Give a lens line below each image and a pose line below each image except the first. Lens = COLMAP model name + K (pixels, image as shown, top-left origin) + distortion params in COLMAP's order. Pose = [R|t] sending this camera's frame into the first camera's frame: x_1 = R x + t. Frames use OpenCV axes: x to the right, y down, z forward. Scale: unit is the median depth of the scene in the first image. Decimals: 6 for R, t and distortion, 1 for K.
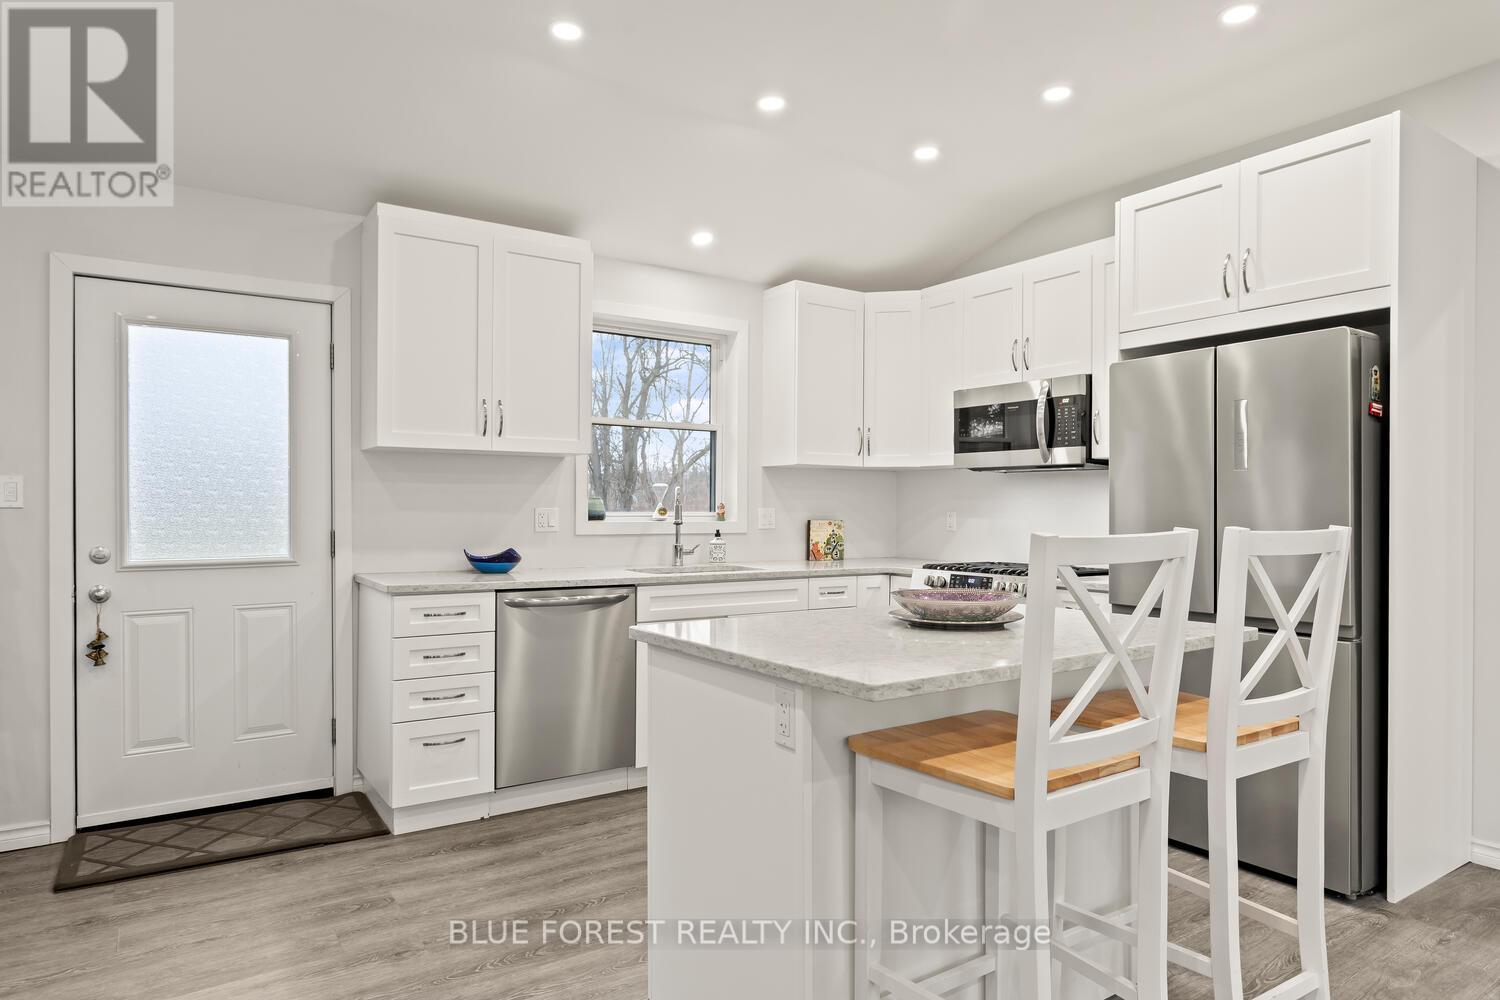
lens RADIAL K [[888.4, 0, 755.6], [0, 888.4, 511.0], [0, 0, 1]] dist [-0.001226, -0.000633]
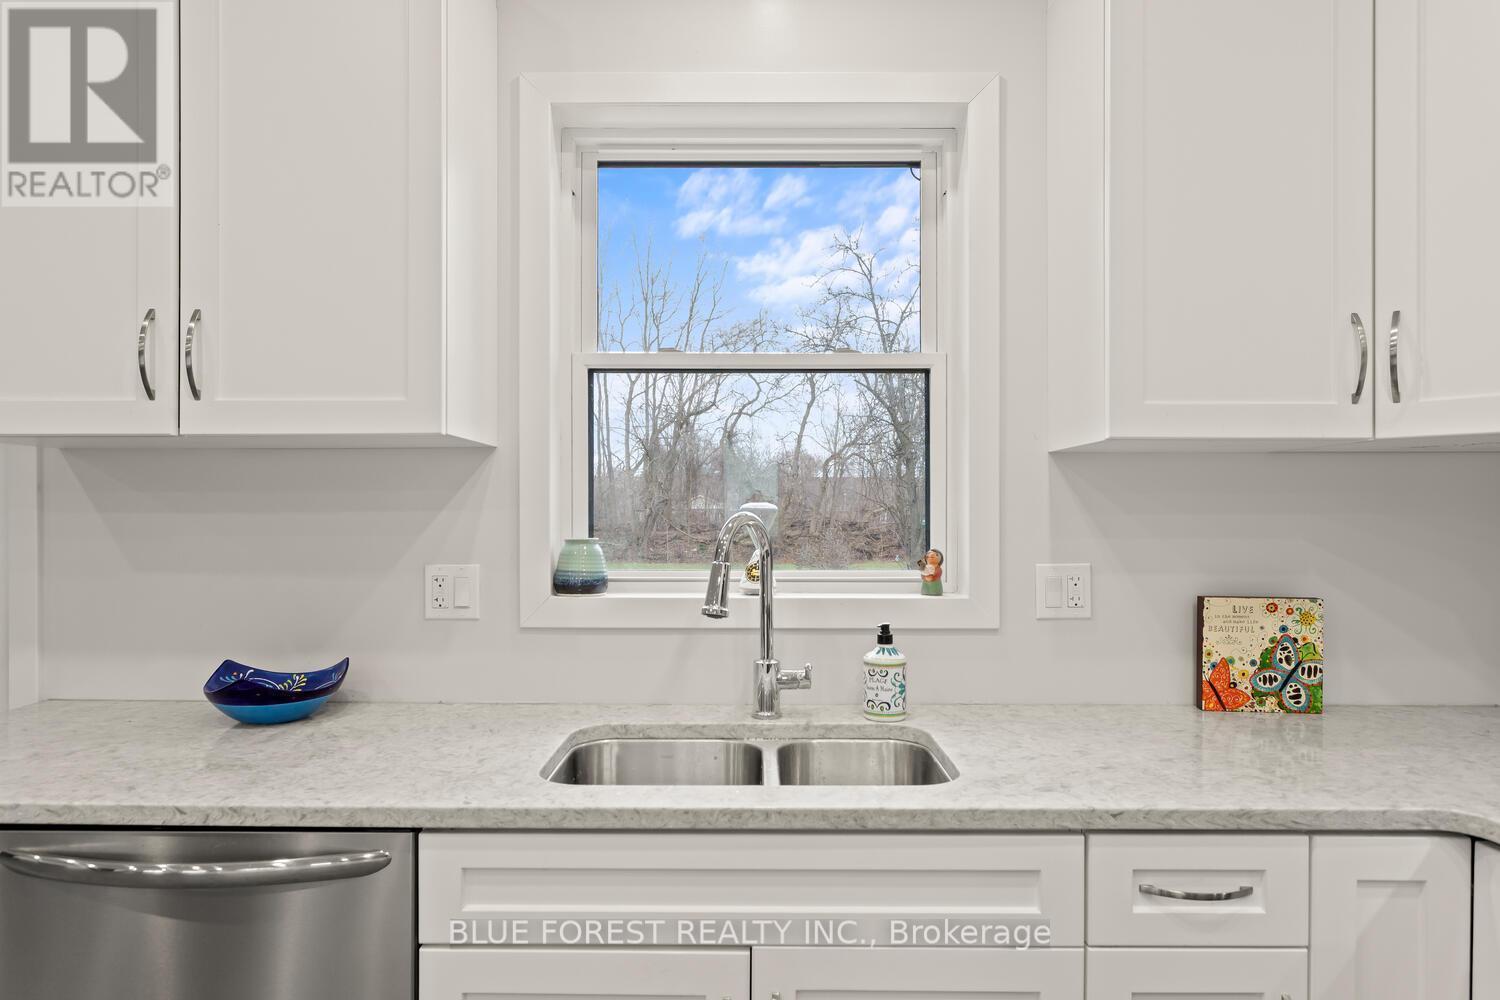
lens RADIAL K [[888.4, 0, 755.6], [0, 888.4, 511.0], [0, 0, 1]] dist [-0.001226, -0.000633]
pose [[0.829970, -0.008798, -0.557739, 0.128149], [0.001914, 0.999915, -0.012926, -0.022998], [0.557805, 0.009661, 0.829916, 0.692143]]
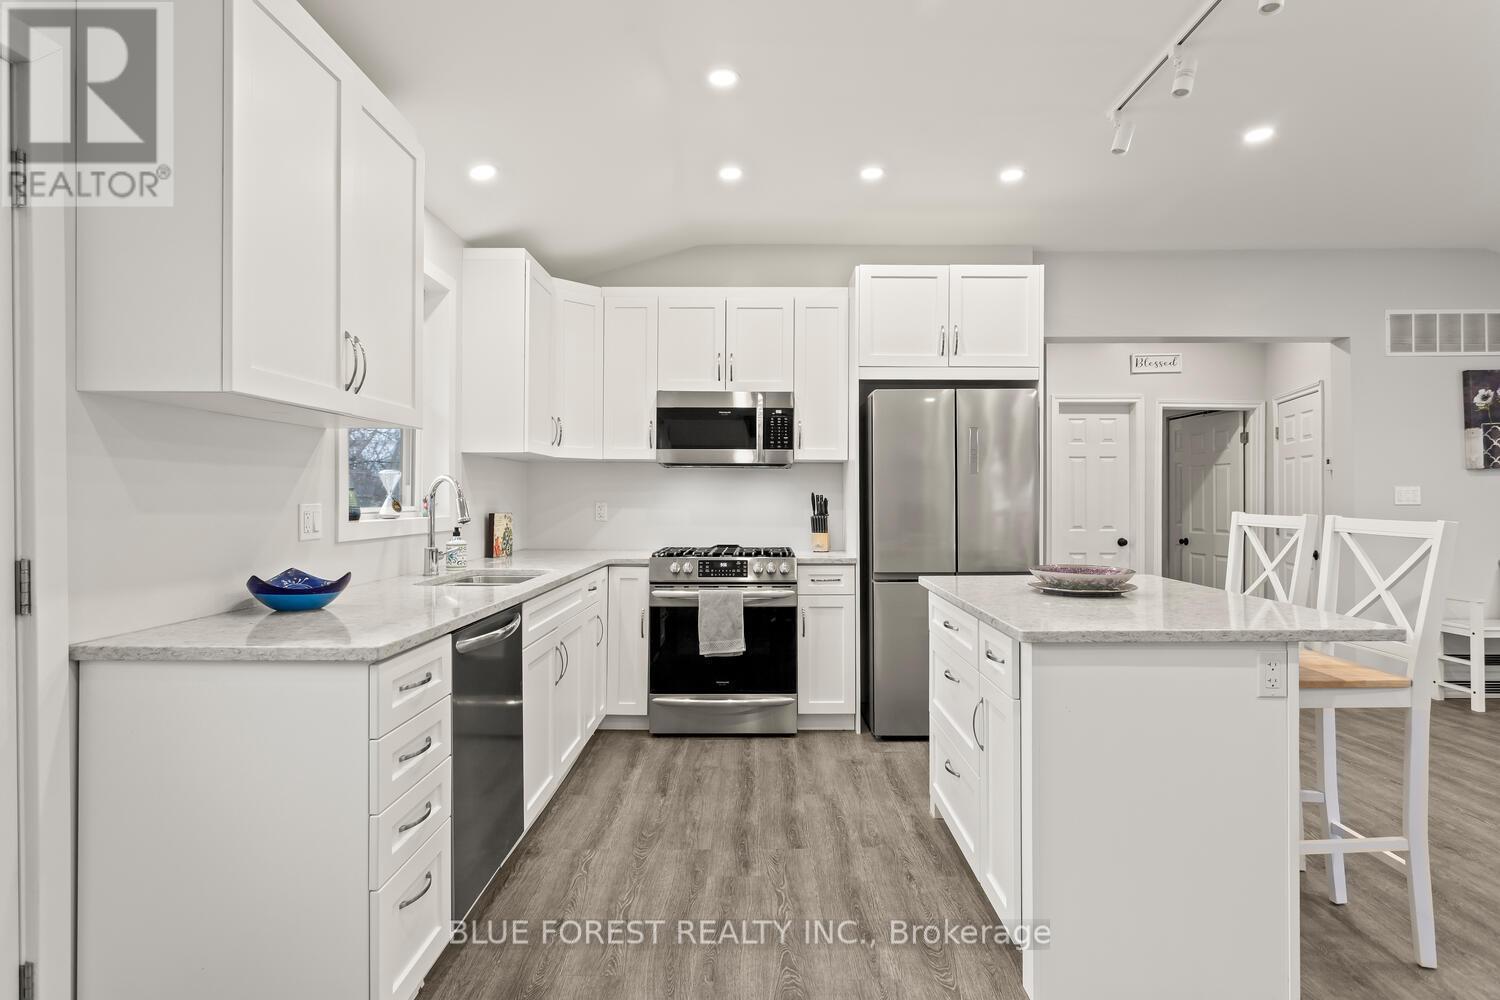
lens RADIAL K [[773.8, 0, 750.0], [0, 773.8, 500.0], [0, 0, 1]] dist [-0.002106, -0.000361]
pose [[0.566978, -0.006916, 0.823704, -0.503659], [0.003005, 0.999975, 0.006328, -0.008529], [-0.823727, -0.001112, 0.566985, 0.389472]]
